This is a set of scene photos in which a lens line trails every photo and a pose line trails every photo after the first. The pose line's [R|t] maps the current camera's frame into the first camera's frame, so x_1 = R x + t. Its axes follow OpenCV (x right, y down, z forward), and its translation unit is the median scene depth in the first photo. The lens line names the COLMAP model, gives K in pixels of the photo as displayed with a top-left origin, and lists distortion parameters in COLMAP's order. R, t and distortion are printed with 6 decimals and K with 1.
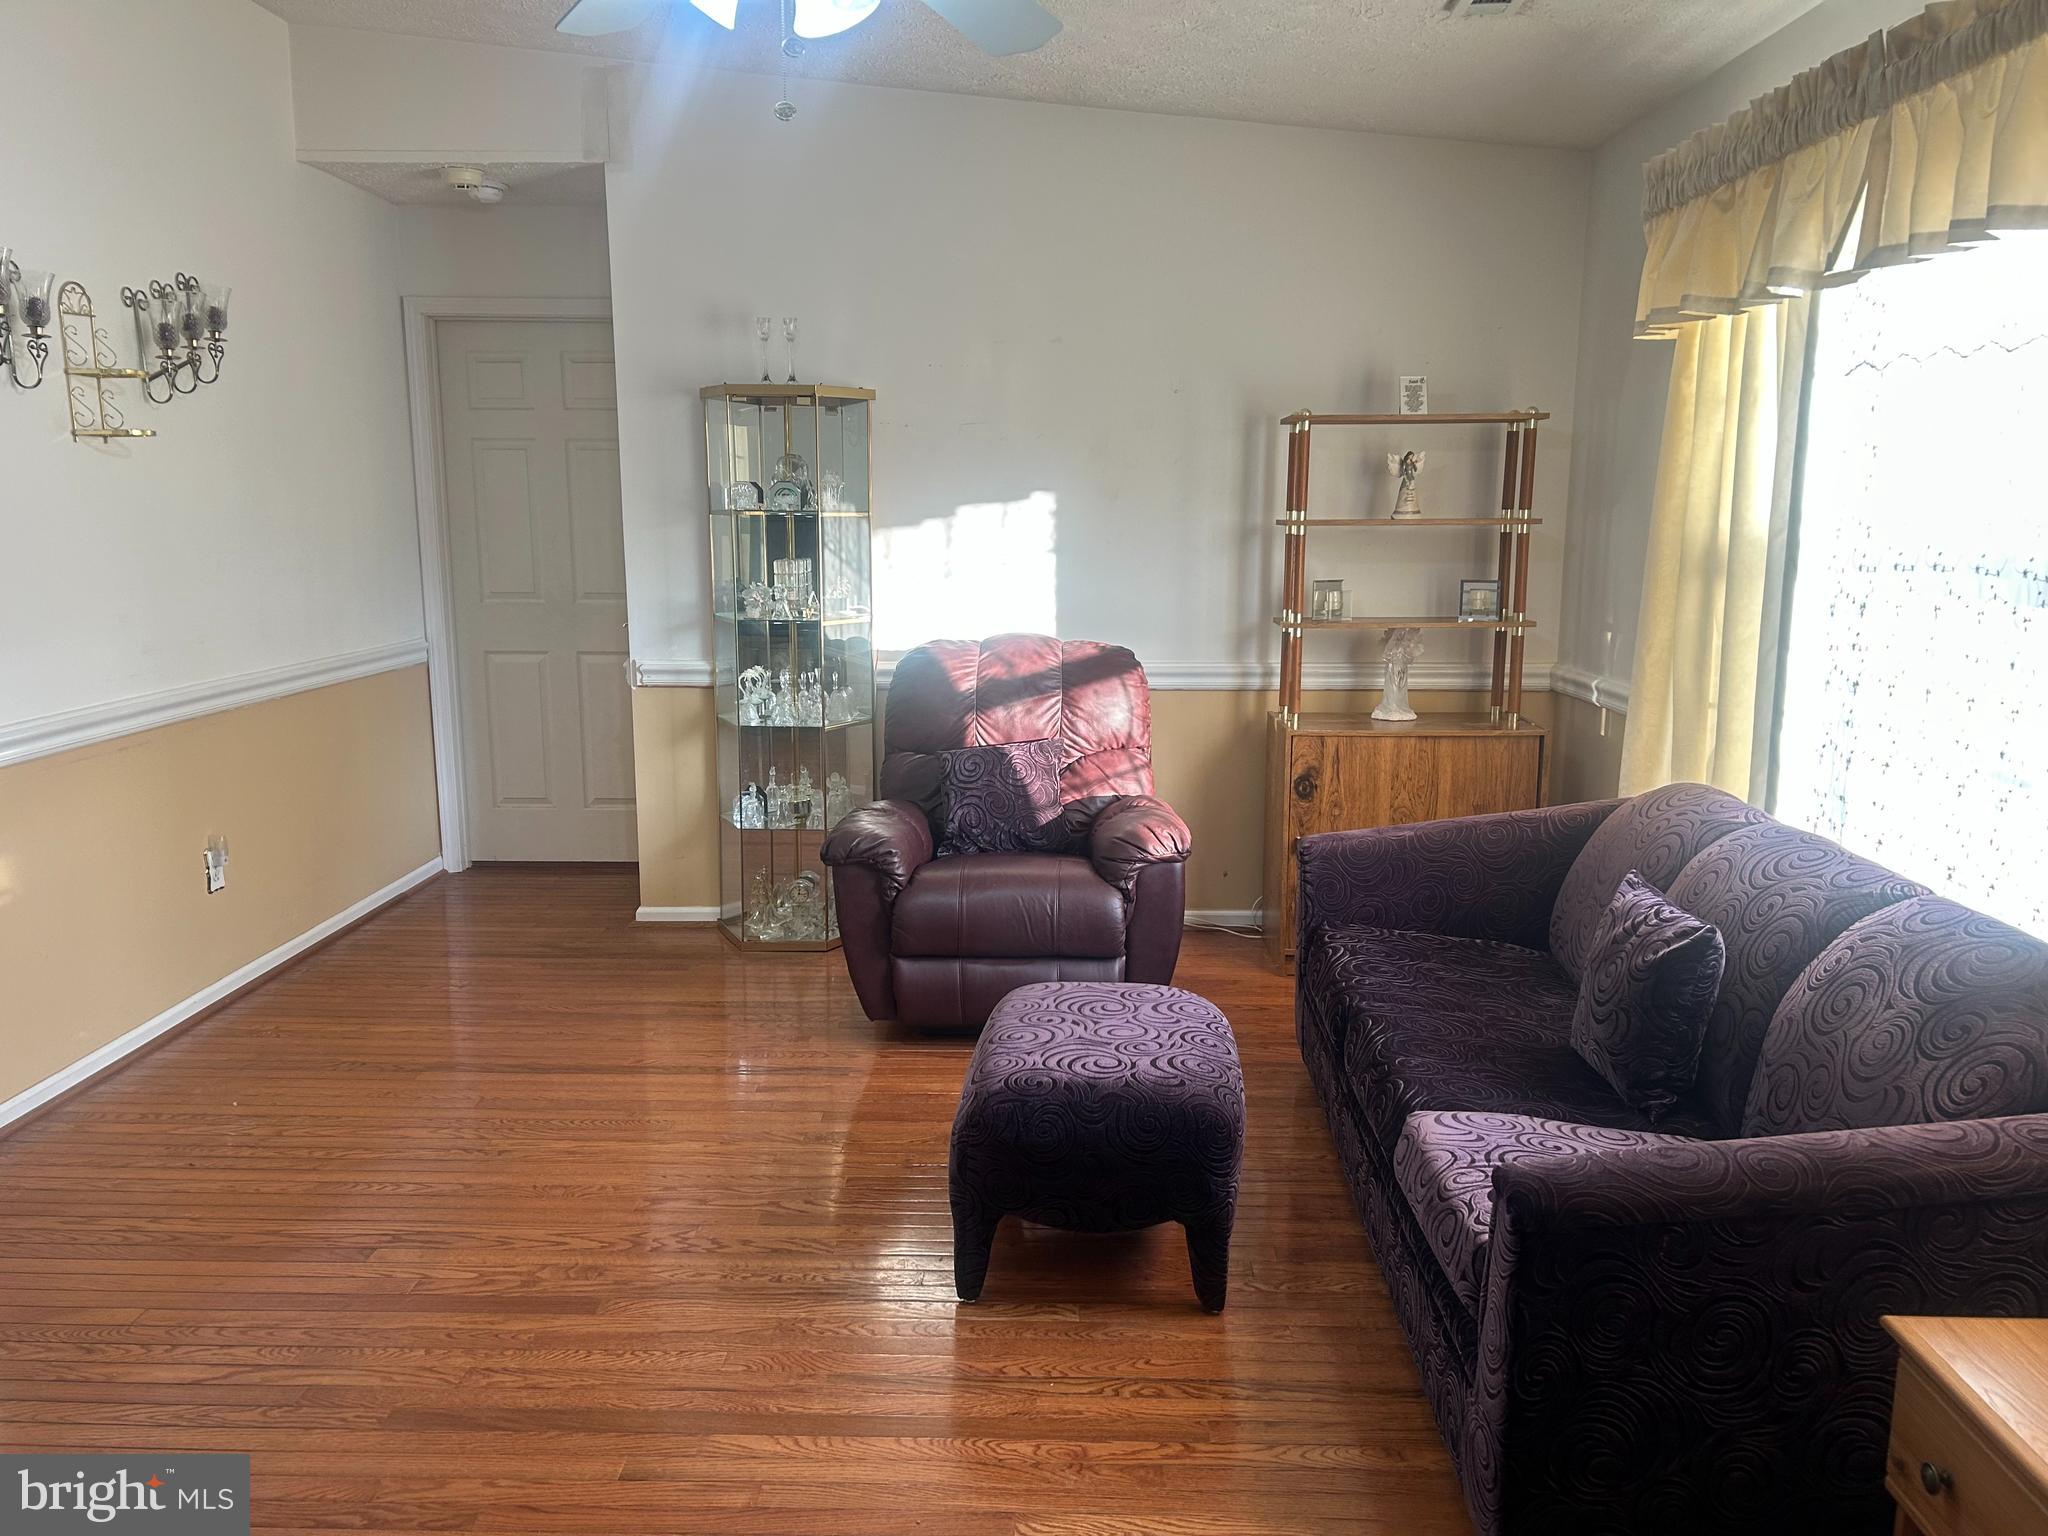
lens RADIAL K [[1538.6, 0, 1021.7], [0, 1538.6, 767.3], [0, 0, 1]] dist [0.011205, -0.007432]
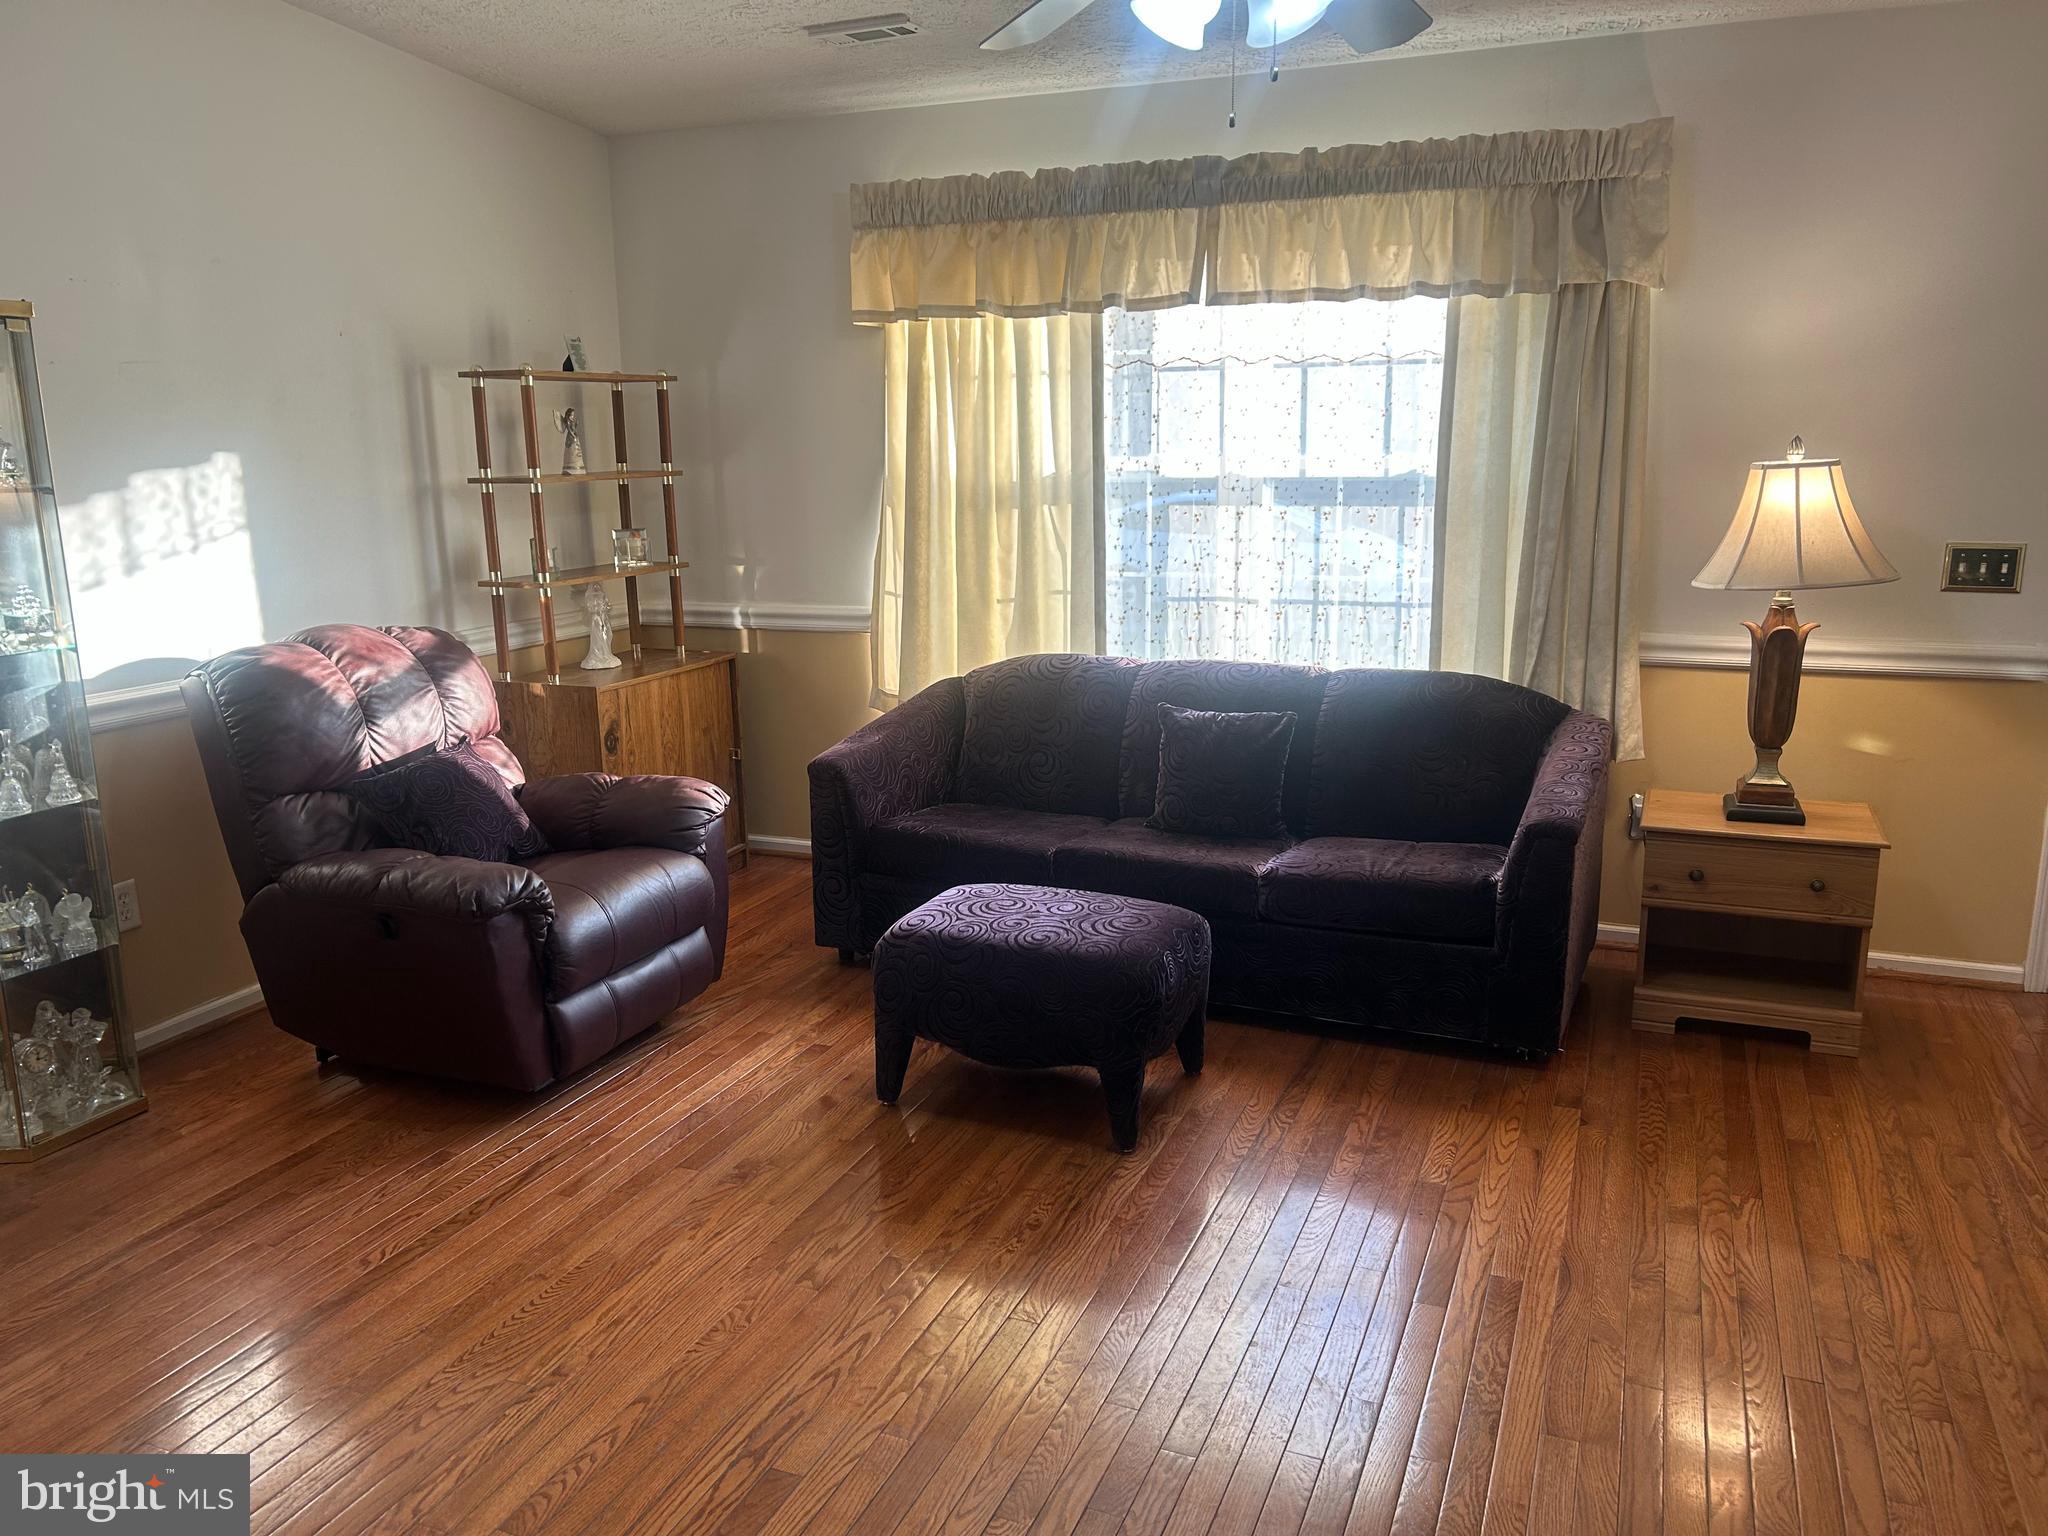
lens RADIAL K [[1538.6, 0, 1025.3], [0, 1538.6, 773.9], [0, 0, 1]] dist [0.011205, -0.007432]
pose [[0.346534, -0.207417, 0.914818, -0.646241], [0.173393, 0.972605, 0.154838, -0.075320], [-0.921873, 0.104966, 0.373005, 0.366918]]
